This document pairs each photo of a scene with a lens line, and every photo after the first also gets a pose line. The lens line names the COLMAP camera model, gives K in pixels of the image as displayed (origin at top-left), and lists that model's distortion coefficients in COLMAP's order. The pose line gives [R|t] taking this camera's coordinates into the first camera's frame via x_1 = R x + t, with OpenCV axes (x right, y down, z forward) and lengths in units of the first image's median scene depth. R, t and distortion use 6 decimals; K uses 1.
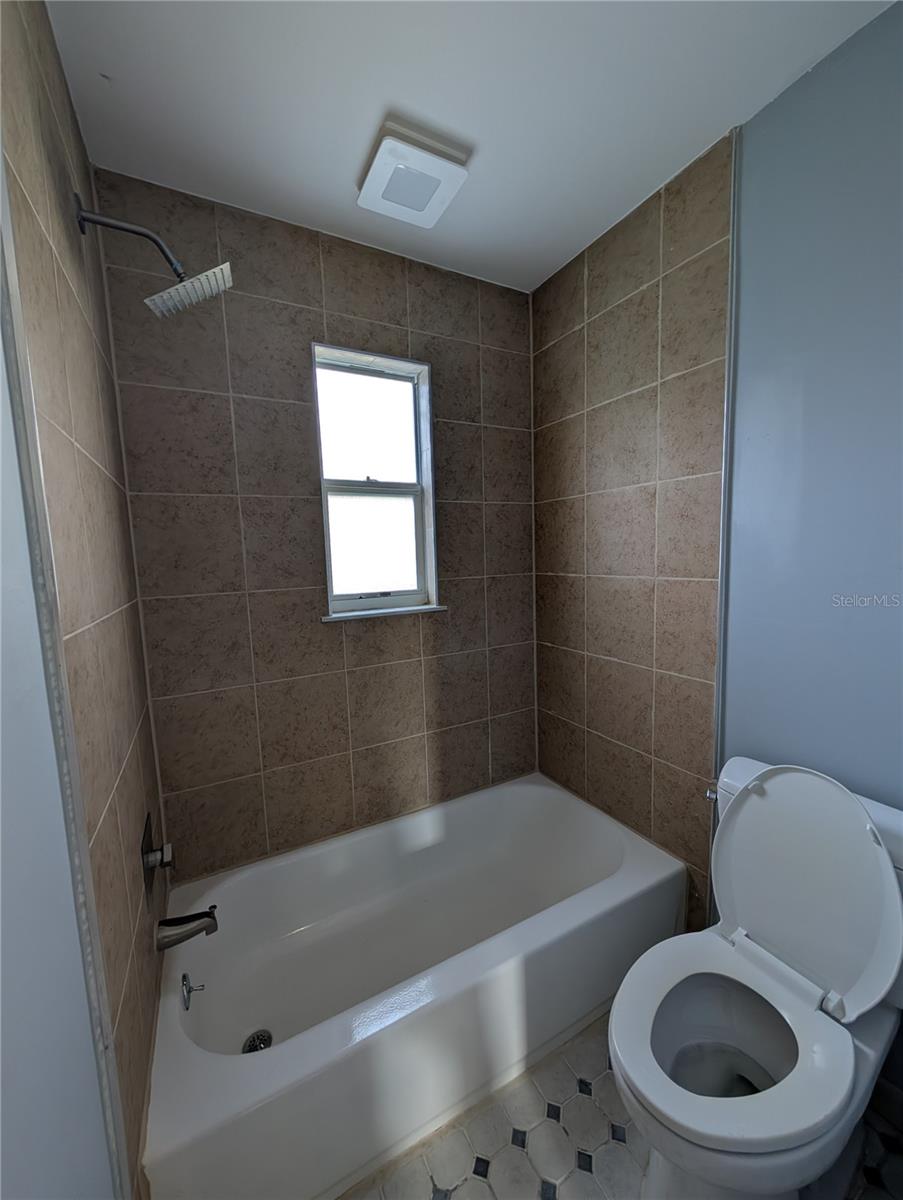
lens RADIAL K [[454.3, 0, 445.9], [0, 454.3, 599.2], [0, 0, 1]] dist [0.001541, 0.000038]
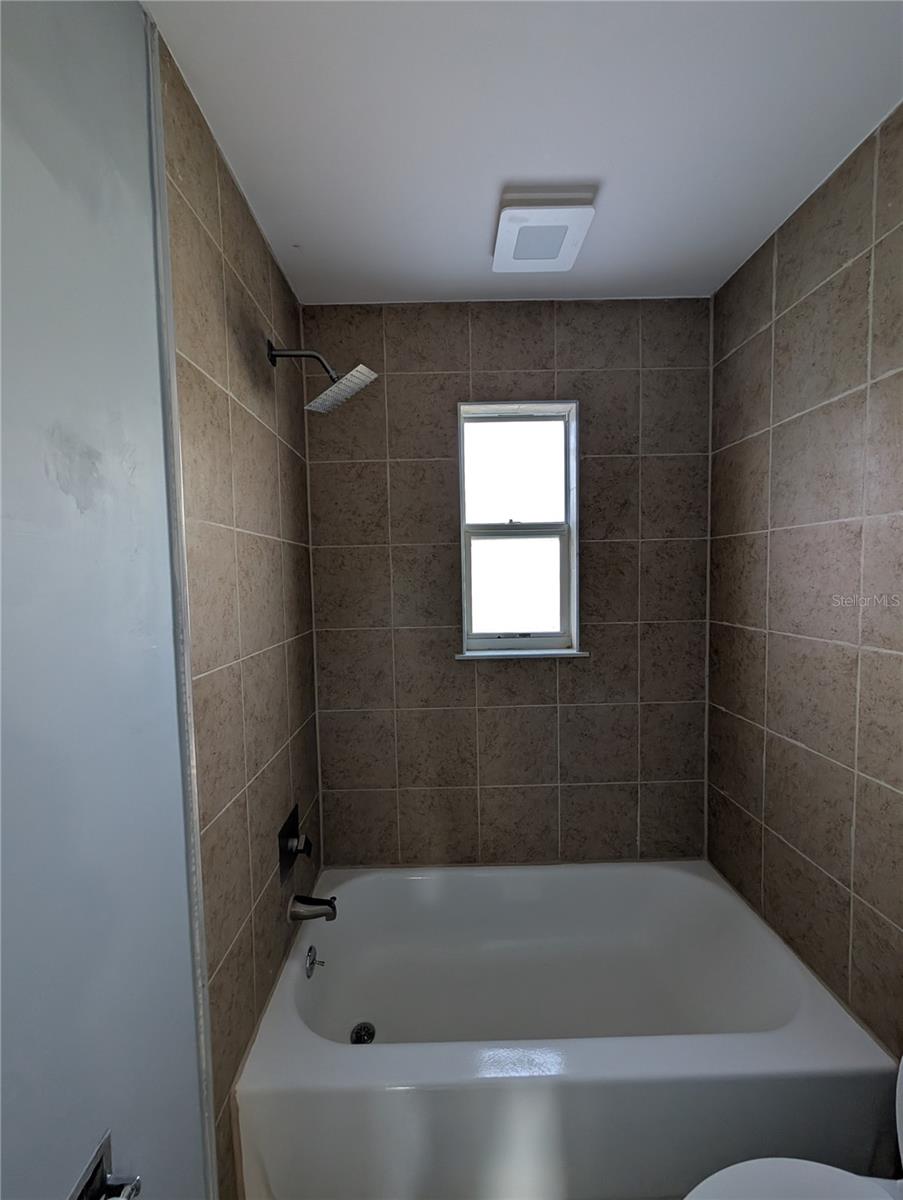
lens RADIAL K [[454.3, 0, 451.8], [0, 454.3, 598.4], [0, 0, 1]] dist [0.001541, 0.000038]
pose [[0.887678, 0.039371, -0.458778, 0.222209], [-0.055052, 0.998266, -0.020850, -0.076937], [0.457162, 0.043765, 0.888306, 0.046293]]
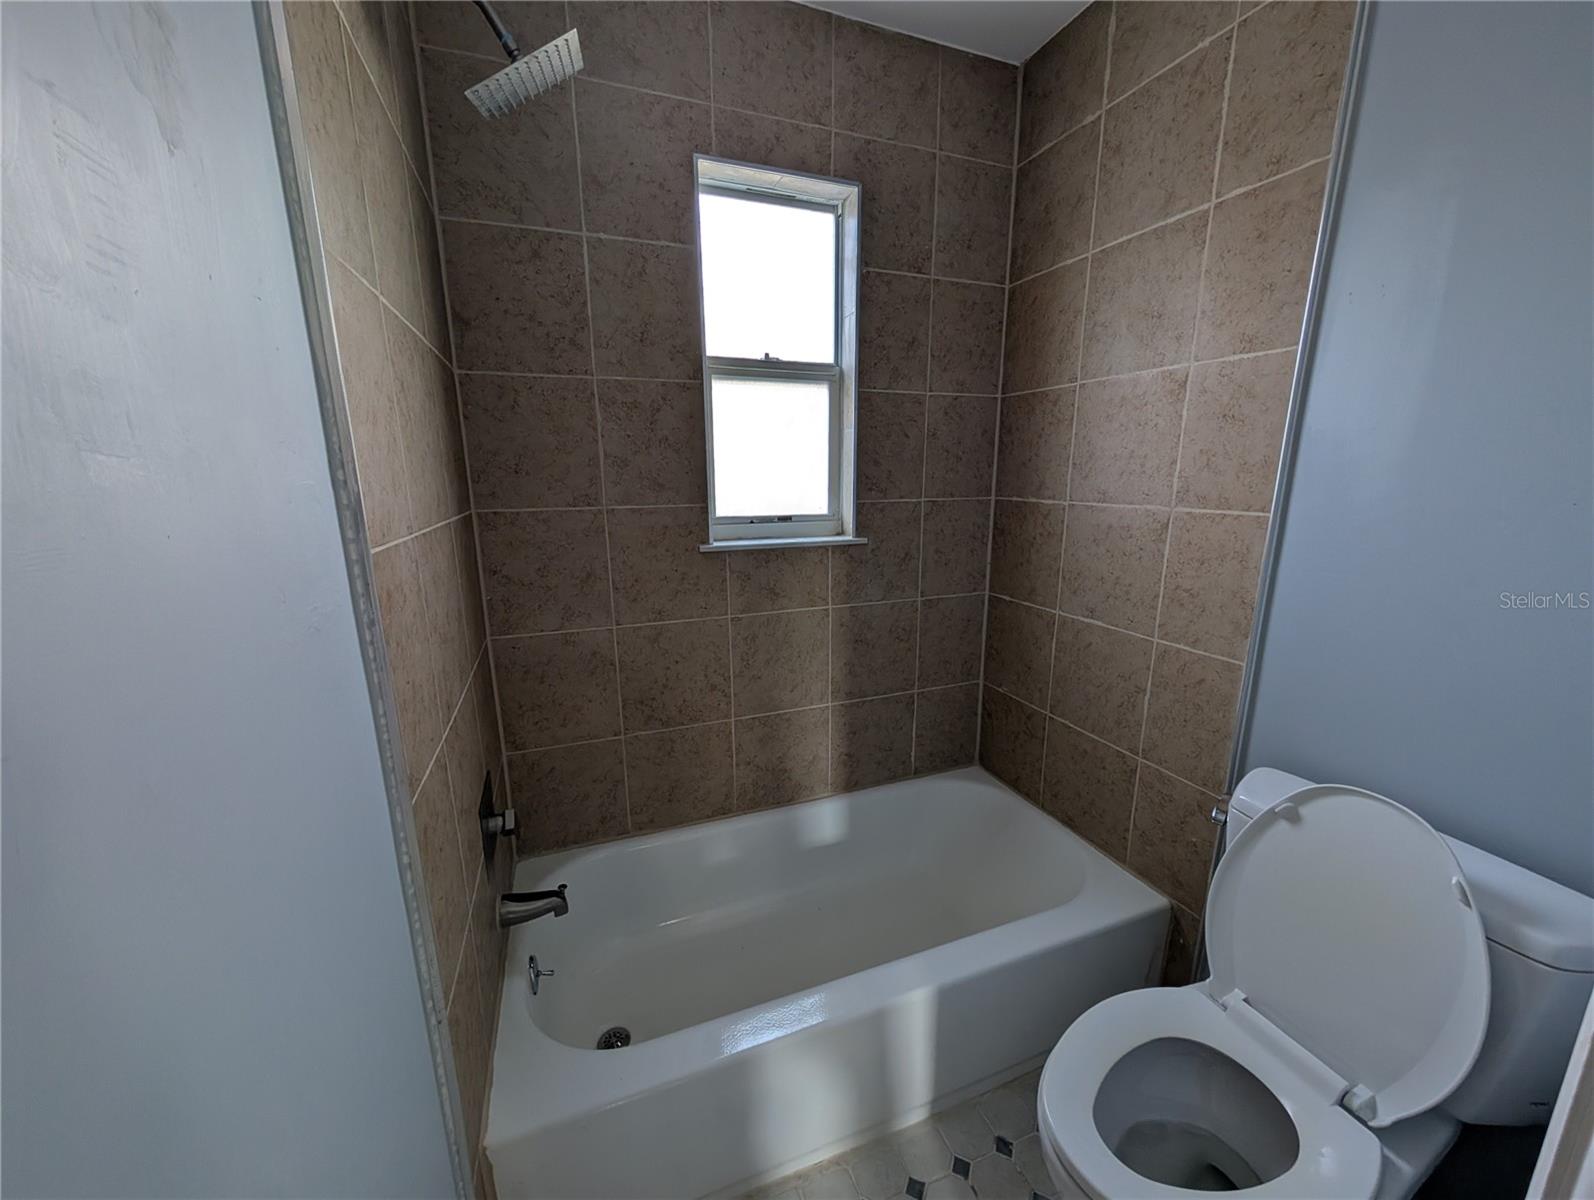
lens RADIAL K [[603.5, 0, 799.4], [0, 603.5, 603.5], [0, 0, 1]] dist [0.001541, 0.000038]
pose [[0.991989, 0.054584, -0.113926, 0.013693], [-0.040708, 0.991847, 0.120755, 0.008212], [0.119588, -0.115150, 0.986123, 0.014393]]
